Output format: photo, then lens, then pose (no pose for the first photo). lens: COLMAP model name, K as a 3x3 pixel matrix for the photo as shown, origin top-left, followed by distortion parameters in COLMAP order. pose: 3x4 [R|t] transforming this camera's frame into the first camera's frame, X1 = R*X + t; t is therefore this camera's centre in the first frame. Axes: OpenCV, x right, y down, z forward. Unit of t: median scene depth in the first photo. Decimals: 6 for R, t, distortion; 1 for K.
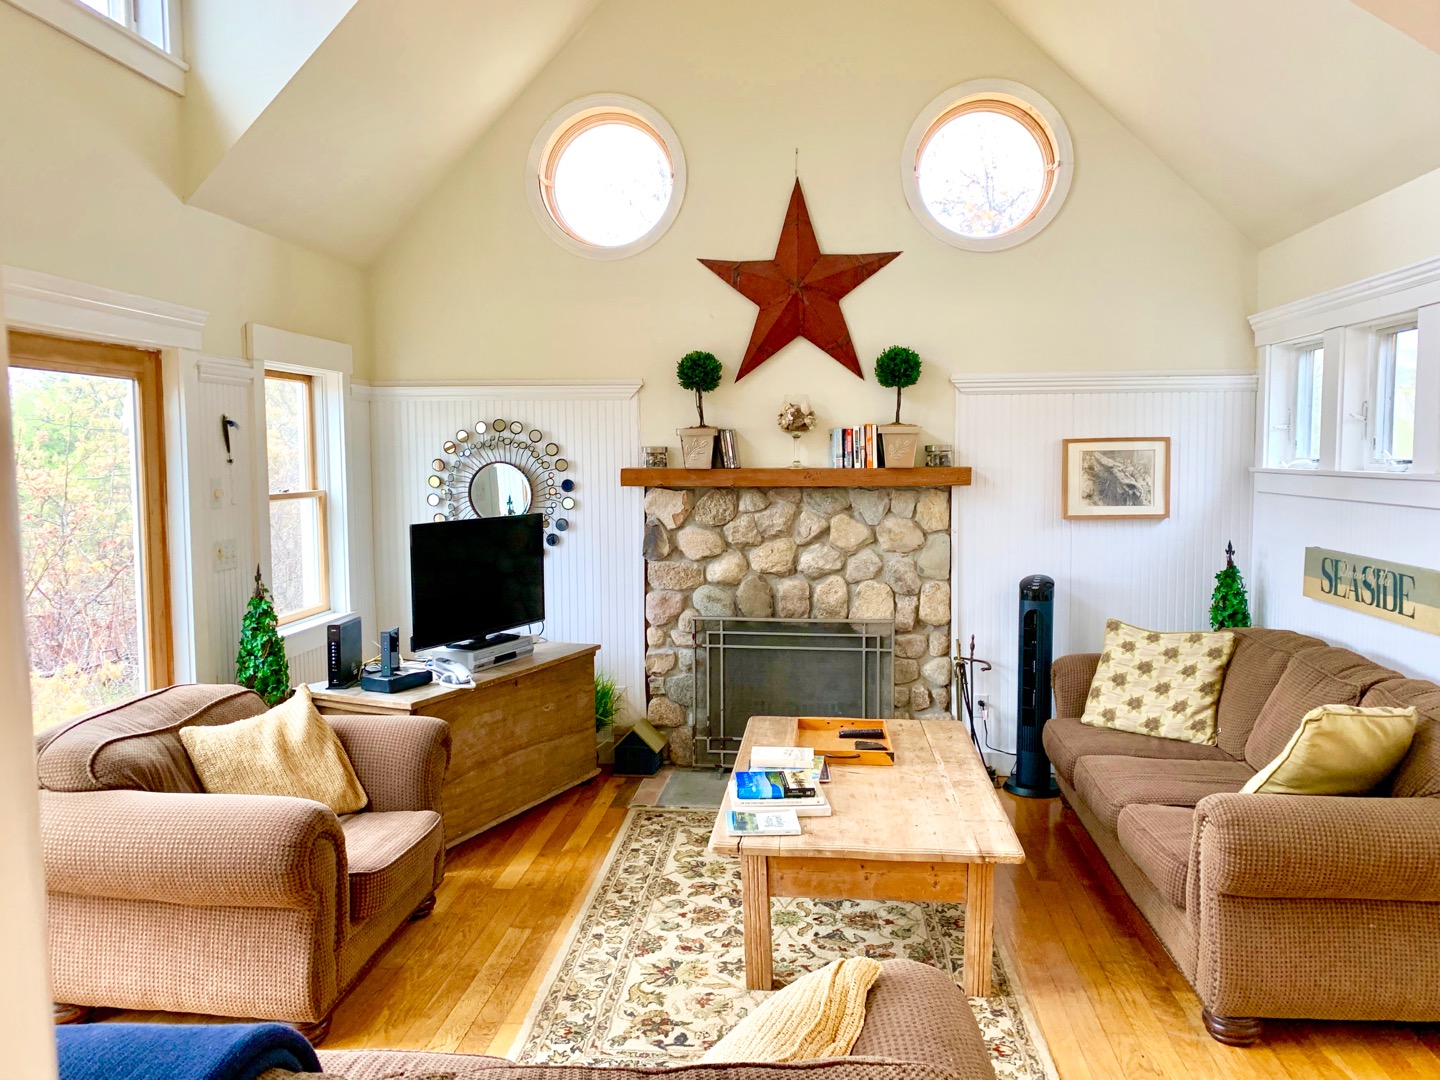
lens RADIAL K [[1142.6, 0, 725.2], [0, 1142.6, 531.5], [0, 0, 1]] dist [0.235748, -0.003078]
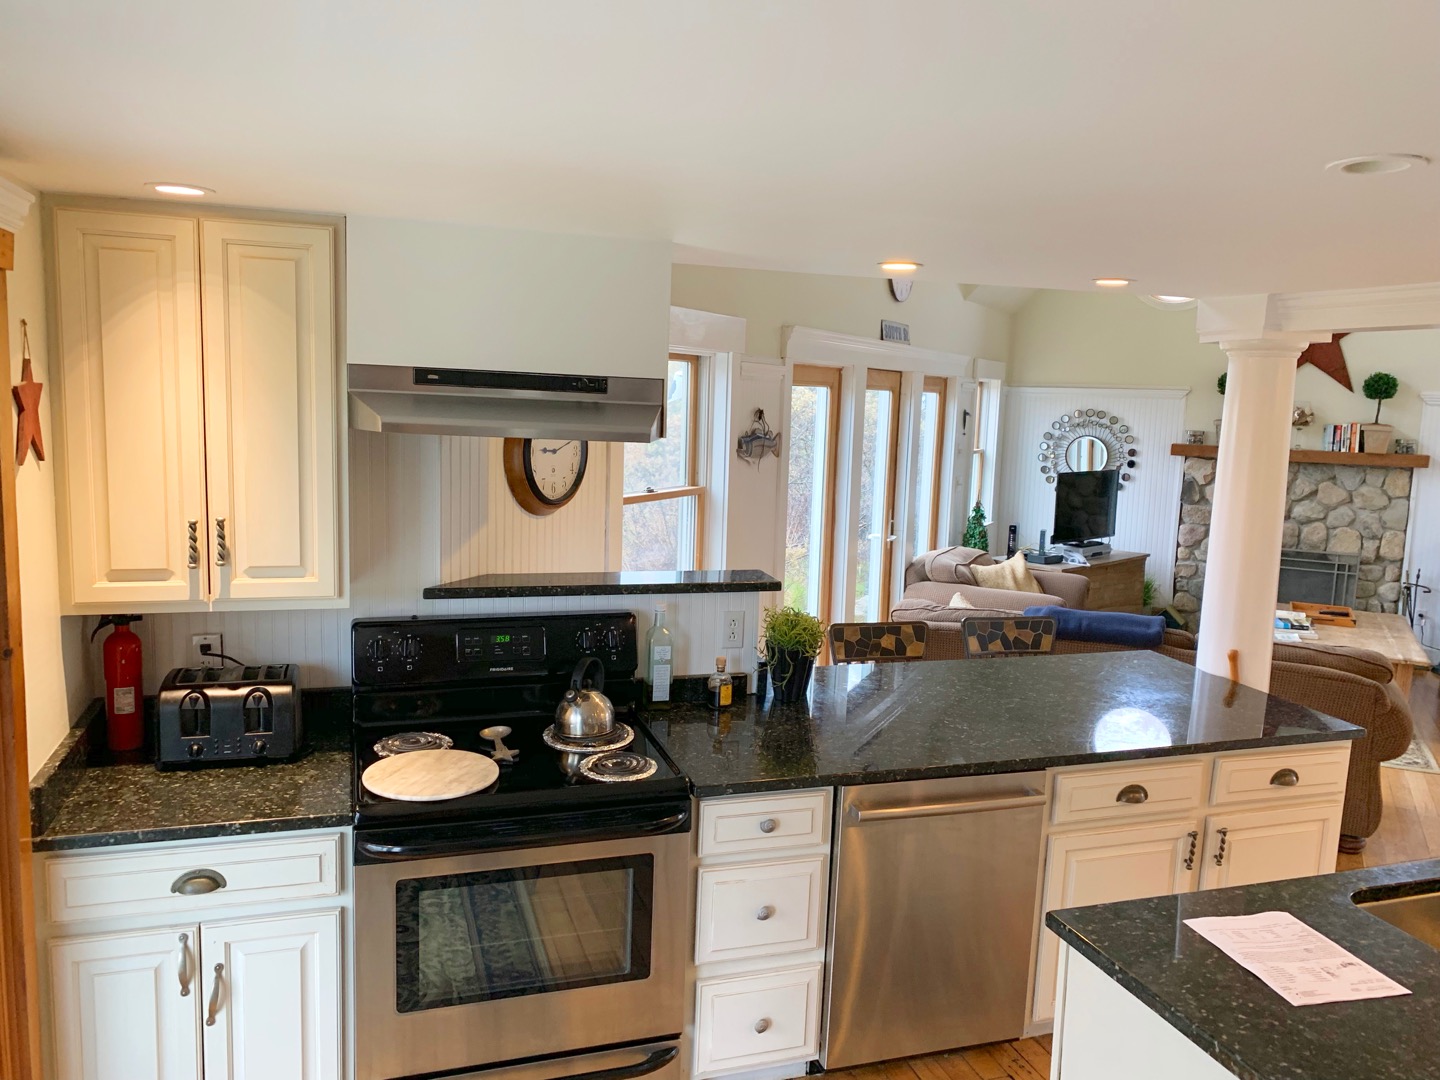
lens RADIAL K [[1099.1, 0, 739.9], [0, 1099.1, 539.5], [0, 0, 1]] dist [0.018036, 0.001955]
pose [[0.934650, 0.080504, -0.346336, -0.111005], [-0.061380, 0.995940, 0.065855, 0.012255], [0.350232, -0.040293, 0.935796, -0.628008]]
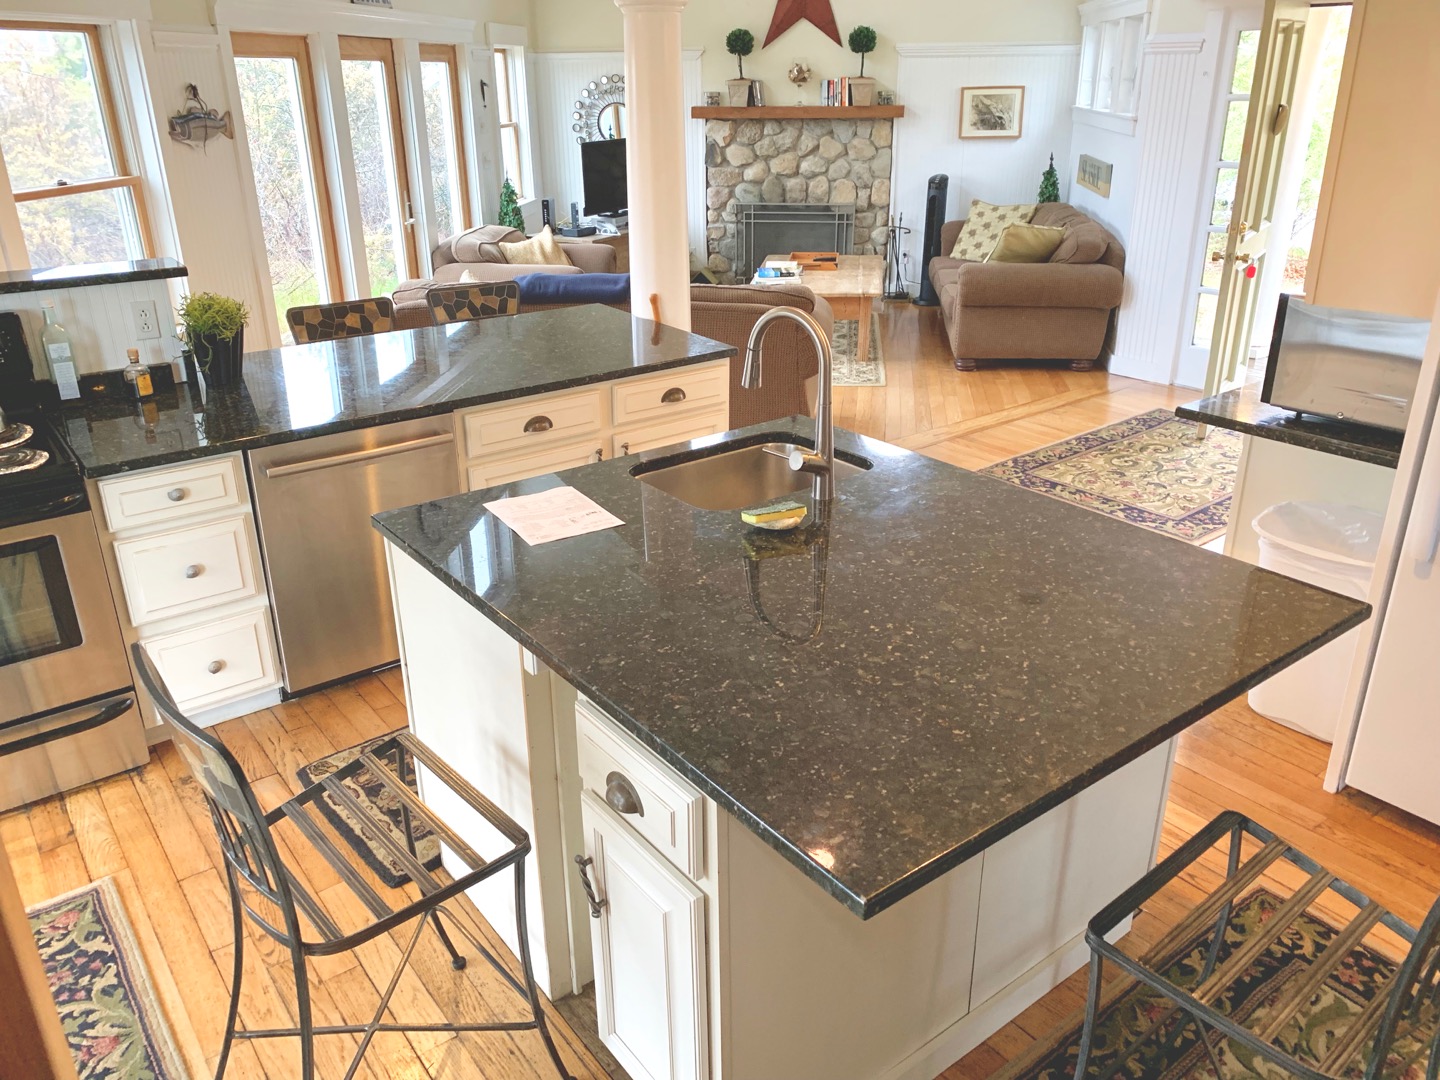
lens RADIAL K [[1090.6, 0, 723.3], [0, 1090.6, 523.1], [0, 0, 1]] dist [0.037985, -0.030621]
pose [[0.999488, 0.008126, -0.030955, 0.007134], [0.002017, 0.949313, 0.314327, 0.017259], [0.031940, -0.314228, 0.948810, -0.663934]]
